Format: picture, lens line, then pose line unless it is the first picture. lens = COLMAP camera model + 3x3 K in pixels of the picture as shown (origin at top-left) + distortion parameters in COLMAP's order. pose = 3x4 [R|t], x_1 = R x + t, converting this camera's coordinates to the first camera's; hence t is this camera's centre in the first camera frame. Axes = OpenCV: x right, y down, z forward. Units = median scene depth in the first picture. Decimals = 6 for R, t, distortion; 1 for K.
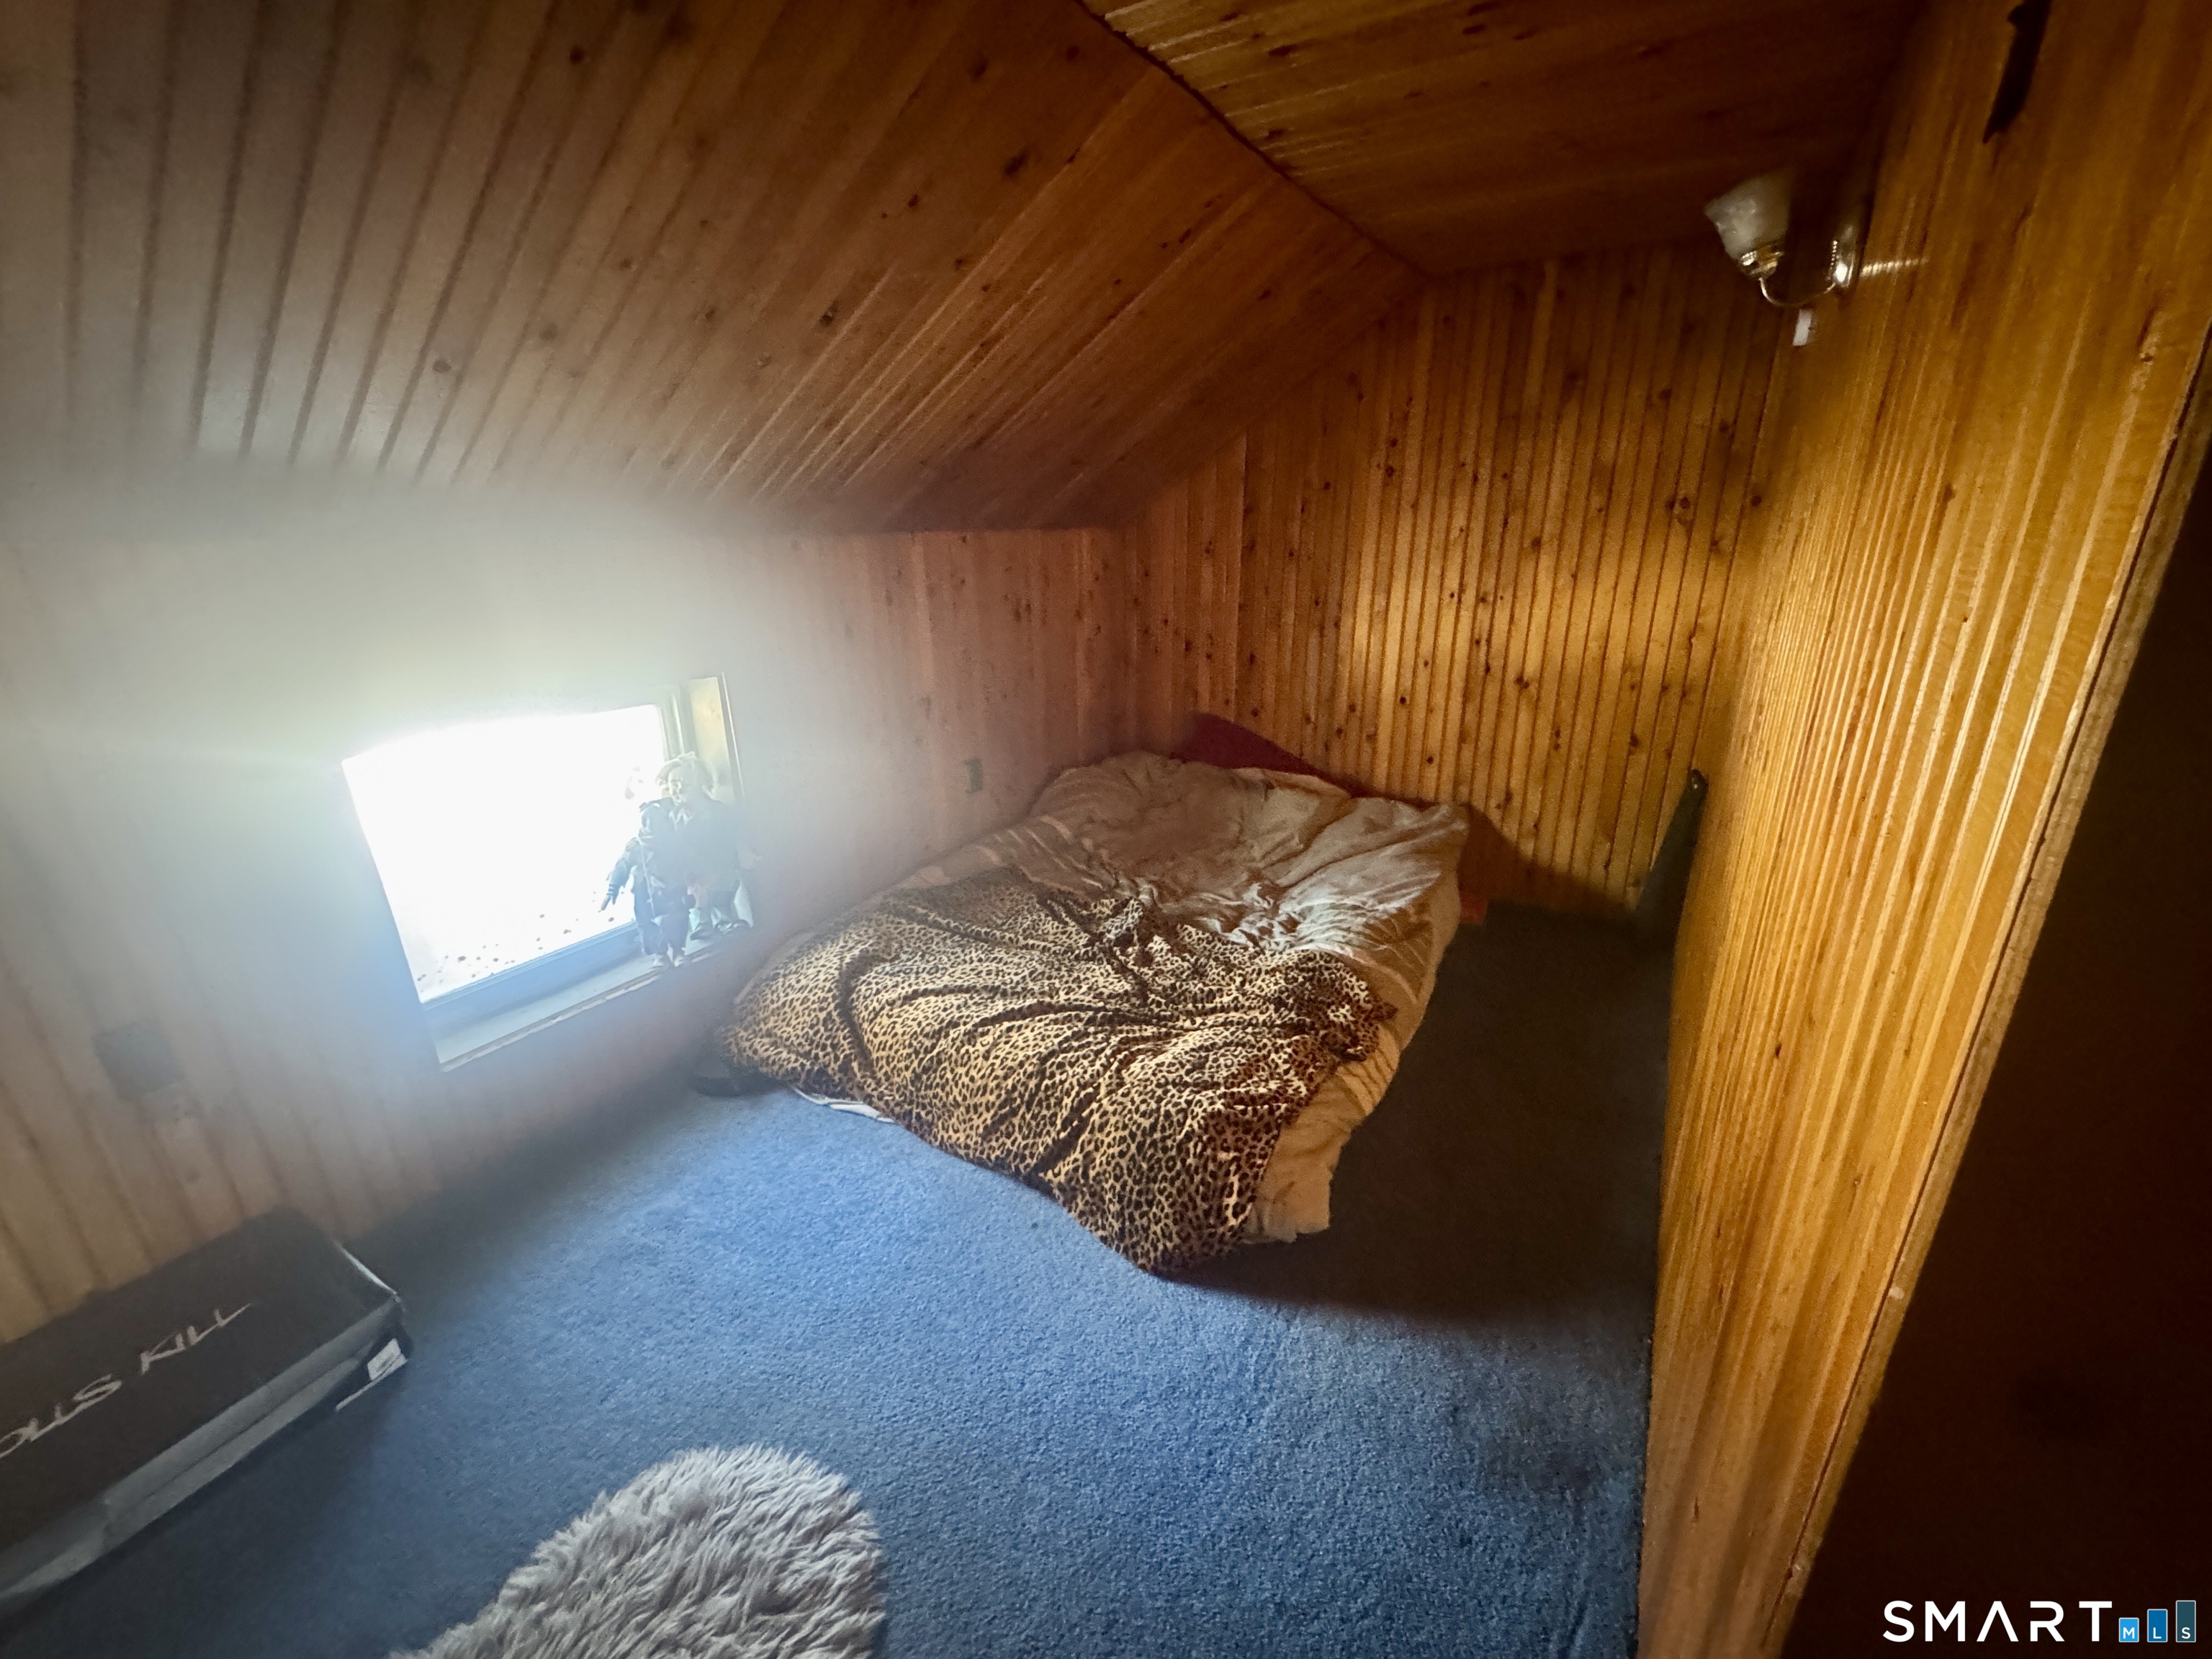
lens RADIAL K [[893.2, 0, 1108.4], [0, 893.2, 824.1], [0, 0, 1]] dist [-0.003011, -0.000069]
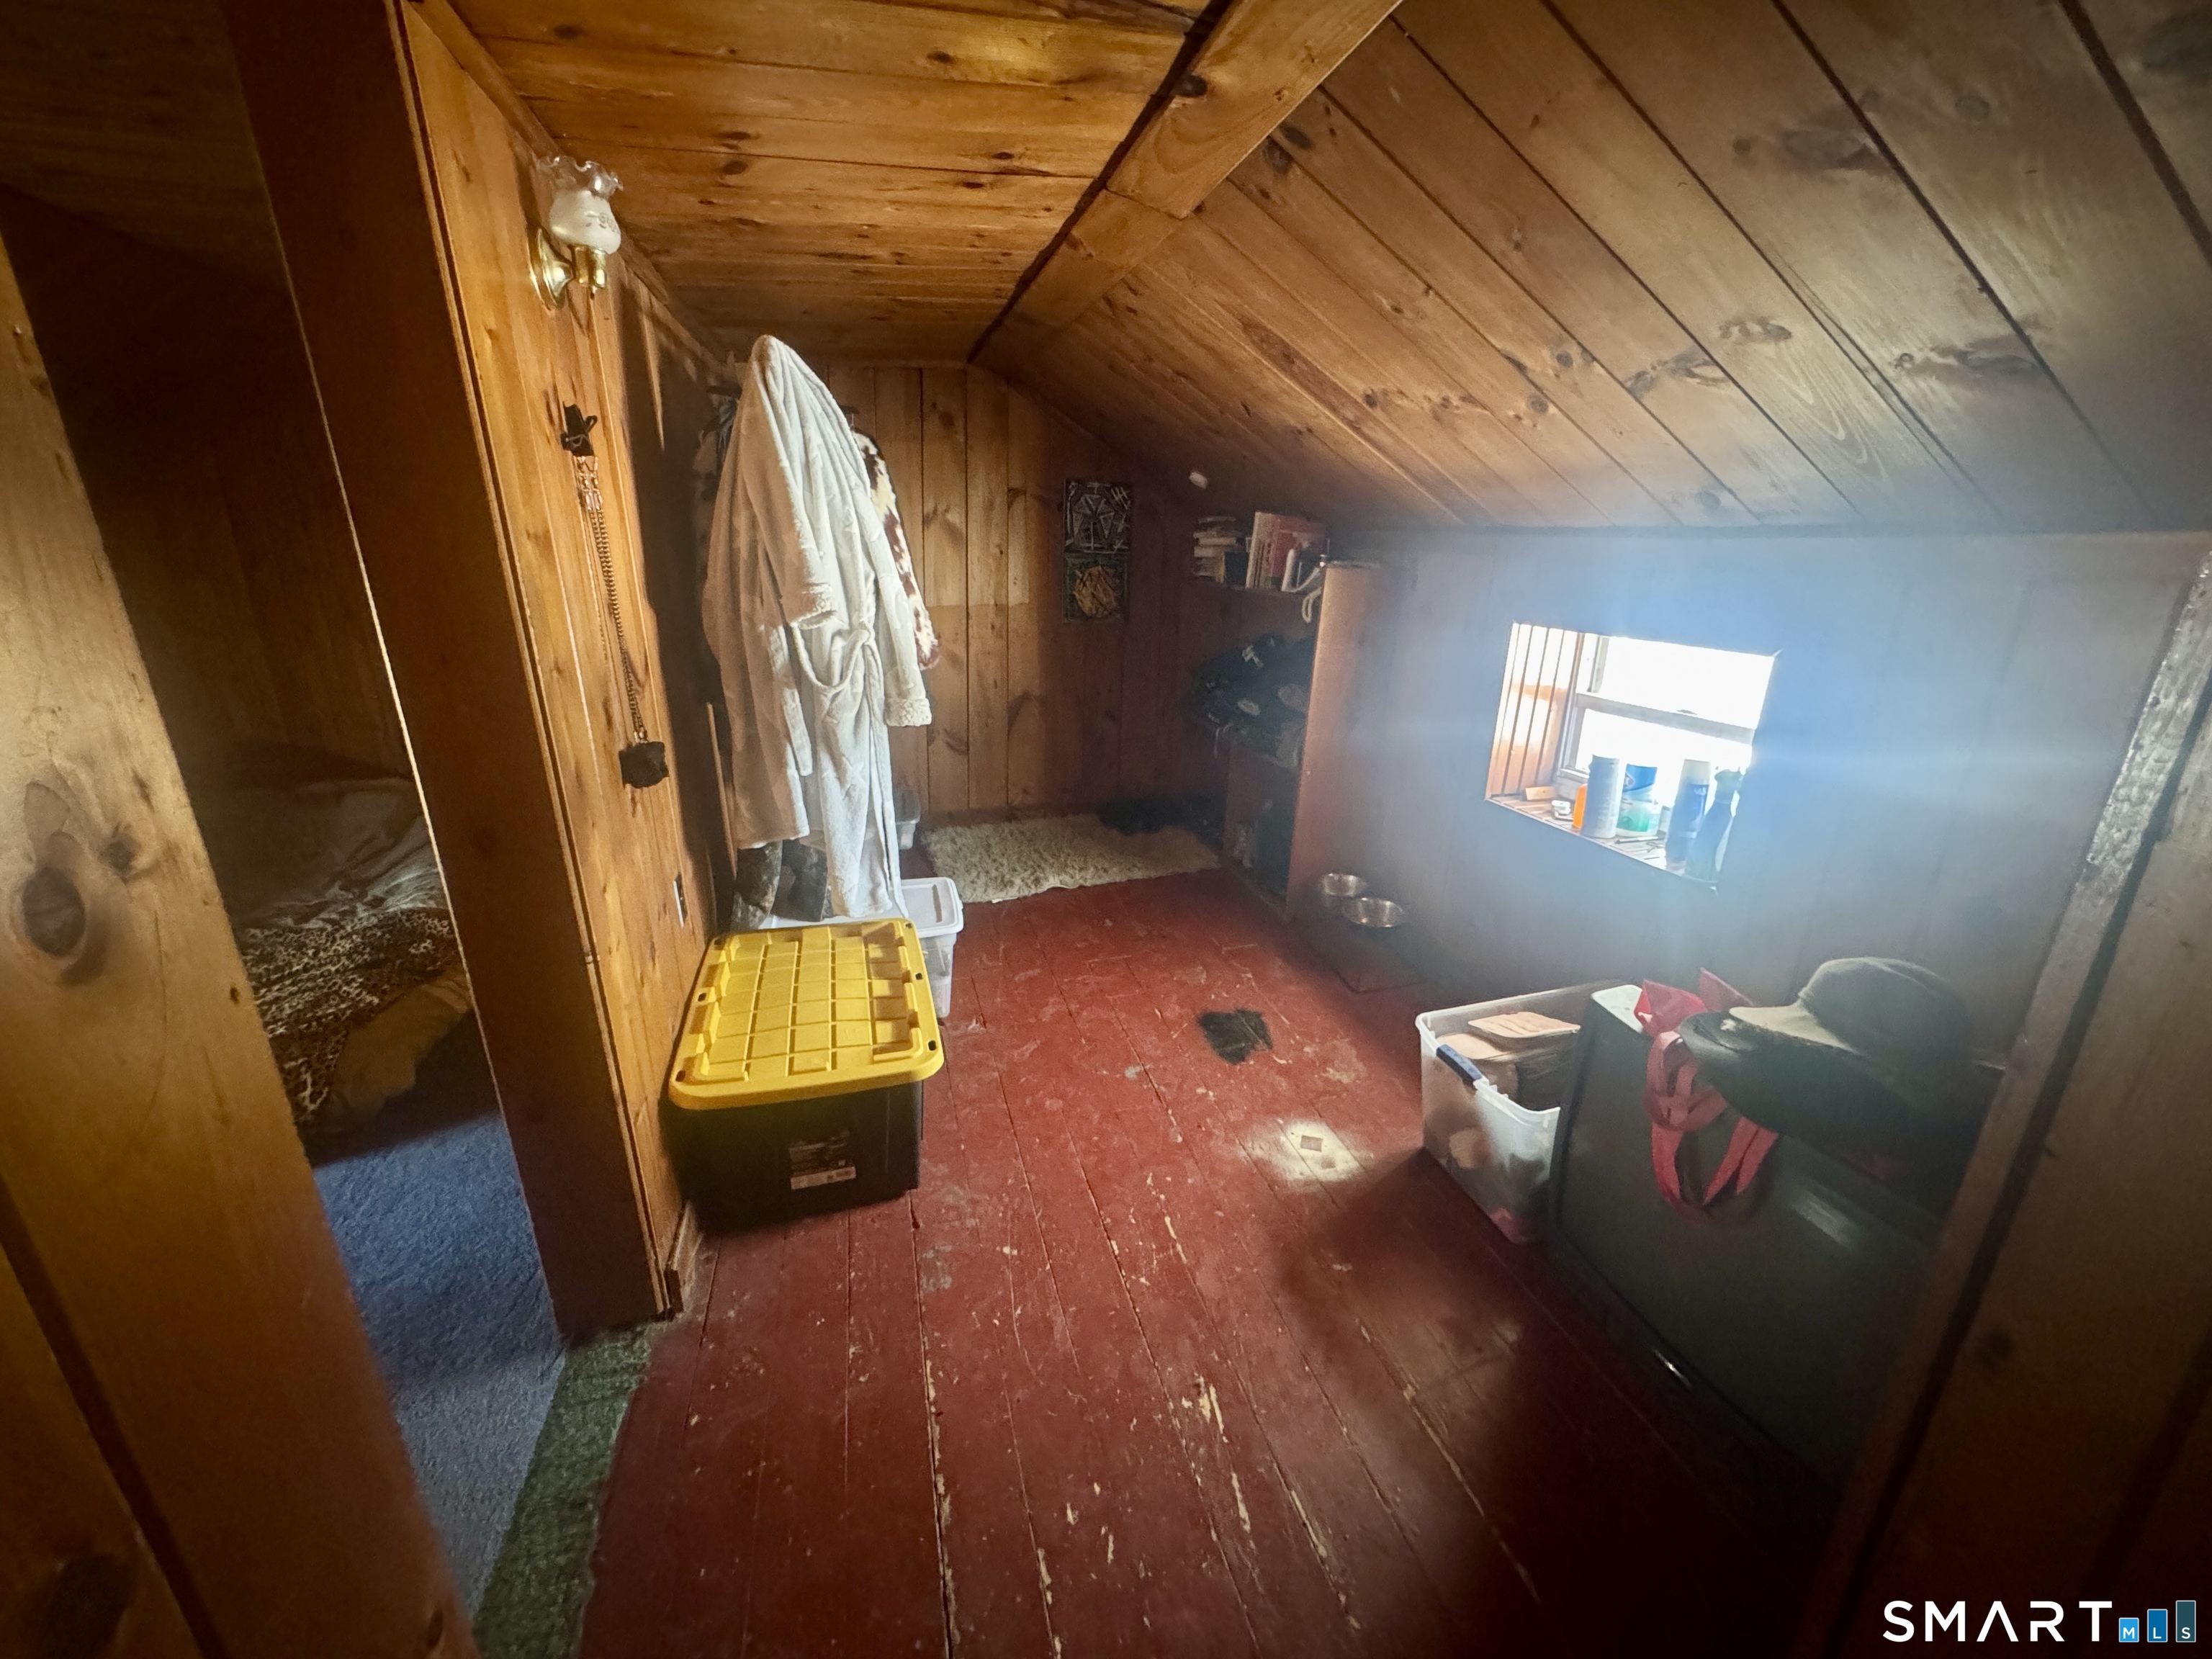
lens RADIAL K [[893.2, 0, 1096.0], [0, 893.2, 832.5], [0, 0, 1]] dist [-0.003011, -0.000069]
pose [[0.691542, -0.217111, 0.688936, 0.080827], [0.225946, 0.970917, 0.079173, 0.147870], [-0.686089, 0.100911, 0.720485, -0.435128]]
